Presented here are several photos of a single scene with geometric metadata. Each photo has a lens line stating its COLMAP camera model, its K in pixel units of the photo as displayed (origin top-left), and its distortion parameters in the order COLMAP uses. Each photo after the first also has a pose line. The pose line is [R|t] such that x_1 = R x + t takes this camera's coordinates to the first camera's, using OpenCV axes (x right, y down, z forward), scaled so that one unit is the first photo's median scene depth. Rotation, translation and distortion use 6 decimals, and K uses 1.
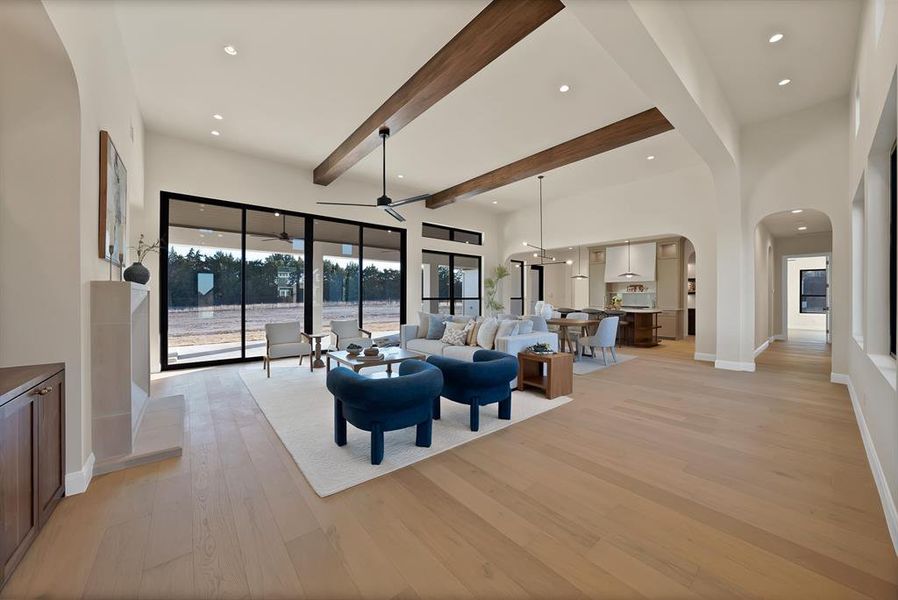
lens RADIAL K [[338.6, 0, 449.1], [0, 338.6, 298.1], [0, 0, 1]] dist [-0.007935, -0.000198]
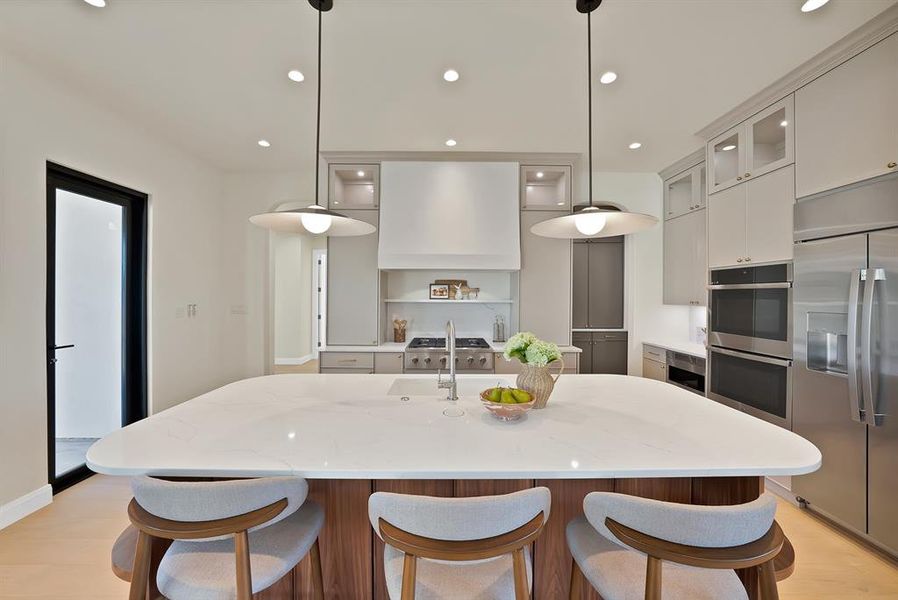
lens RADIAL K [[337.3, 0, 445.5], [0, 337.3, 295.8], [0, 0, 1]] dist [-0.008048, 0.000098]
pose [[0.661976, -0.001146, 0.749524, 0.301931], [0.000968, 0.999999, 0.000674, -0.024088], [-0.749524, 0.000280, 0.661977, 0.849166]]
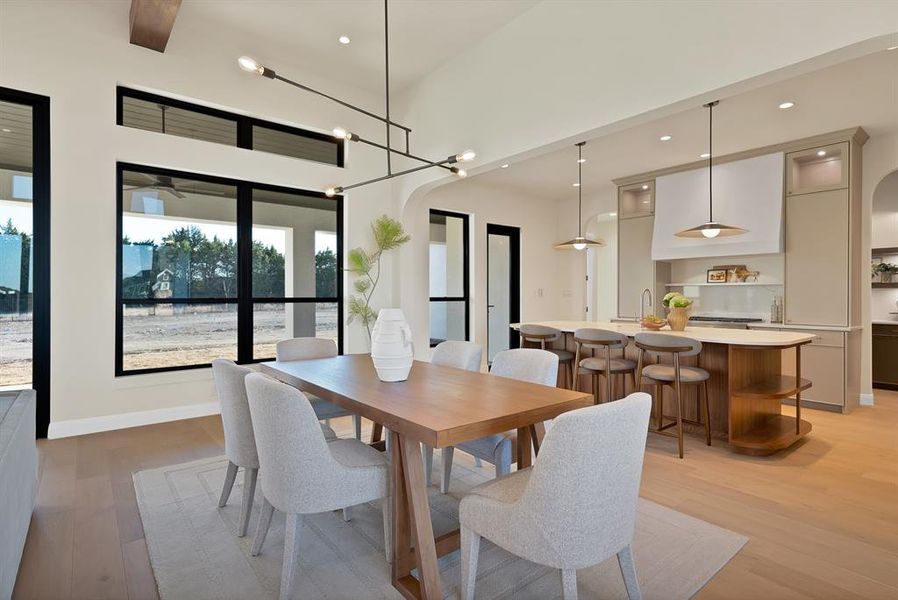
lens RADIAL K [[457.8, 0, 450.4], [0, 457.8, 298.9], [0, 0, 1]] dist [0.007317, 0.000140]
pose [[0.999507, -0.002407, -0.031316, 0.258791], [0.002531, 0.999989, 0.003915, -0.001076], [0.031306, -0.003993, 0.999502, 0.481888]]
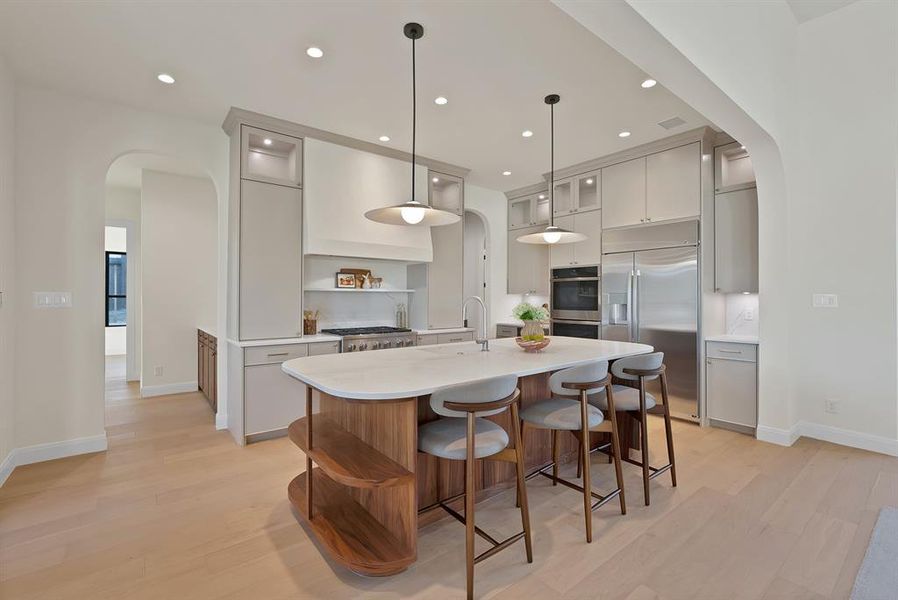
lens RADIAL K [[402.5, 0, 454.1], [0, 402.5, 296.1], [0, 0, 1]] dist [0.009219, -0.000129]
pose [[0.055121, -0.001883, 0.998478, 0.134244], [0.003253, 0.999993, 0.001706, -0.010763], [-0.998474, 0.003154, 0.055127, 0.974003]]
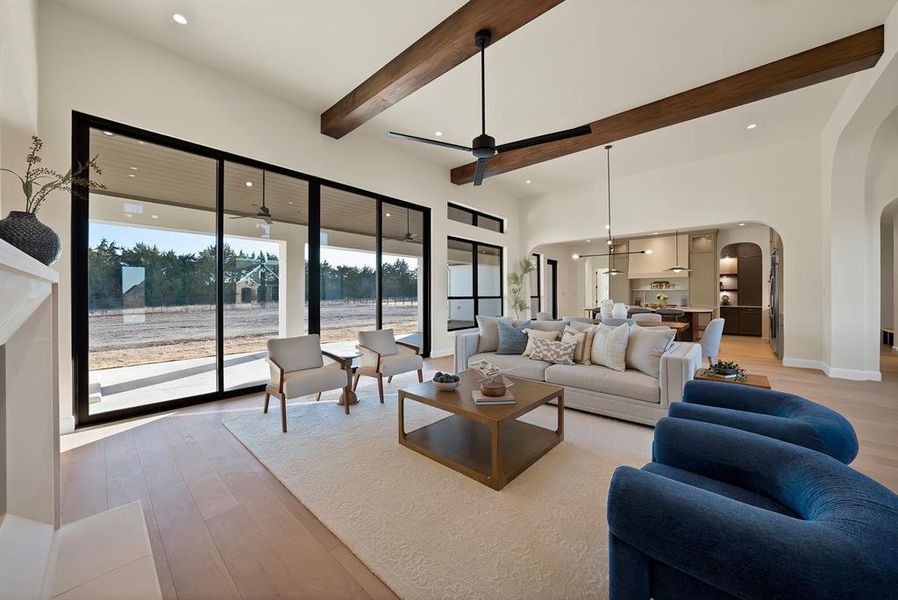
lens RADIAL K [[338.6, 0, 447.7], [0, 338.6, 296.5], [0, 0, 1]] dist [-0.007935, -0.000198]
pose [[0.988777, -0.005856, 0.149283, -0.180566], [0.005998, 0.999982, -0.000504, -0.000492], [-0.149277, 0.001394, 0.988794, 0.197223]]
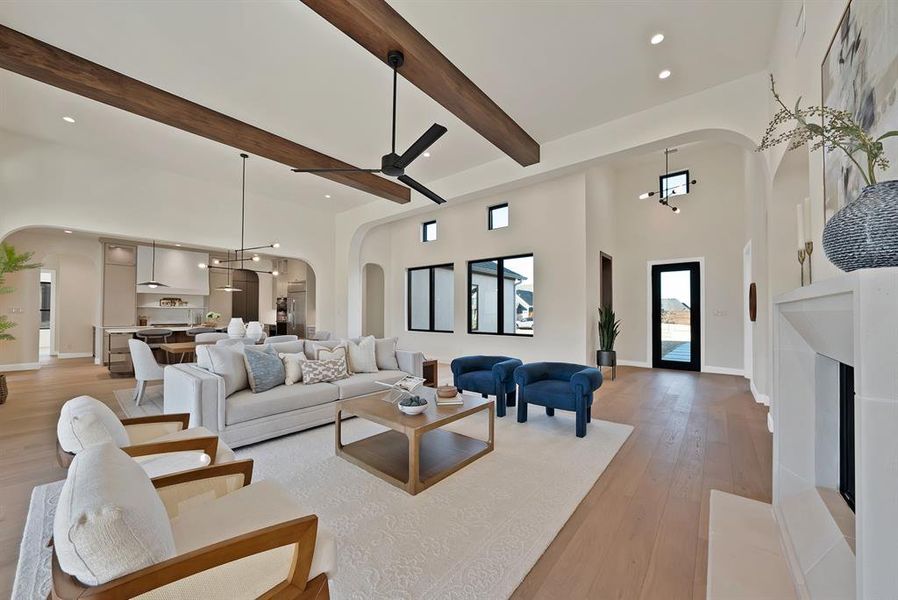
lens RADIAL K [[338.6, 0, 452.2], [0, 338.6, 305.3], [0, 0, 1]] dist [-0.007935, -0.000198]
pose [[-0.141955, 0.020703, 0.989657, -0.411292], [0.002416, 0.999786, -0.020569, -0.002393], [-0.989870, -0.000529, -0.141974, 0.486268]]
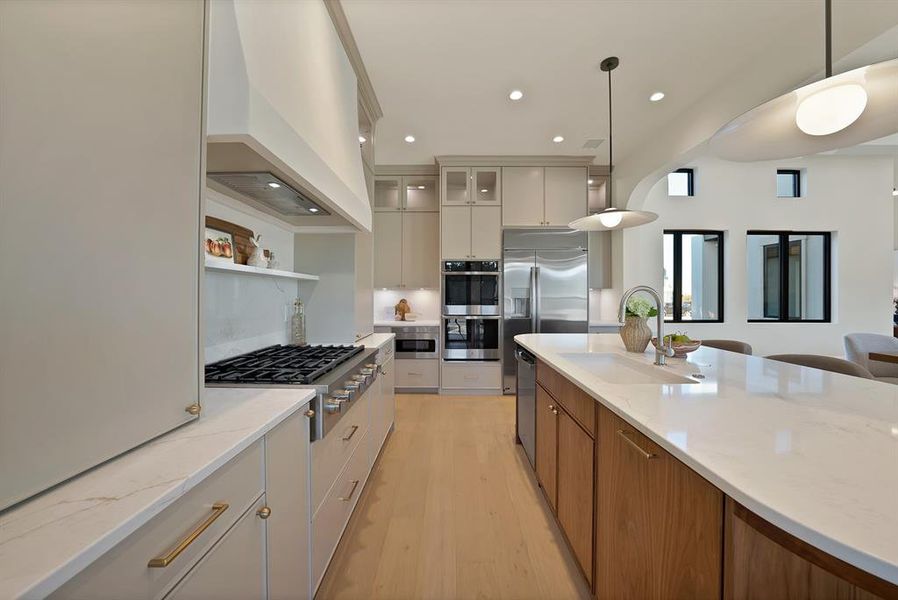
lens RADIAL K [[337.3, 0, 454.0], [0, 337.3, 294.3], [0, 0, 1]] dist [-0.008048, 0.000098]
pose [[-0.760006, 0.001737, 0.649914, 0.405924], [0.000547, 0.999998, -0.002032, -0.004013], [-0.649916, -0.001189, -0.760005, 1.181180]]
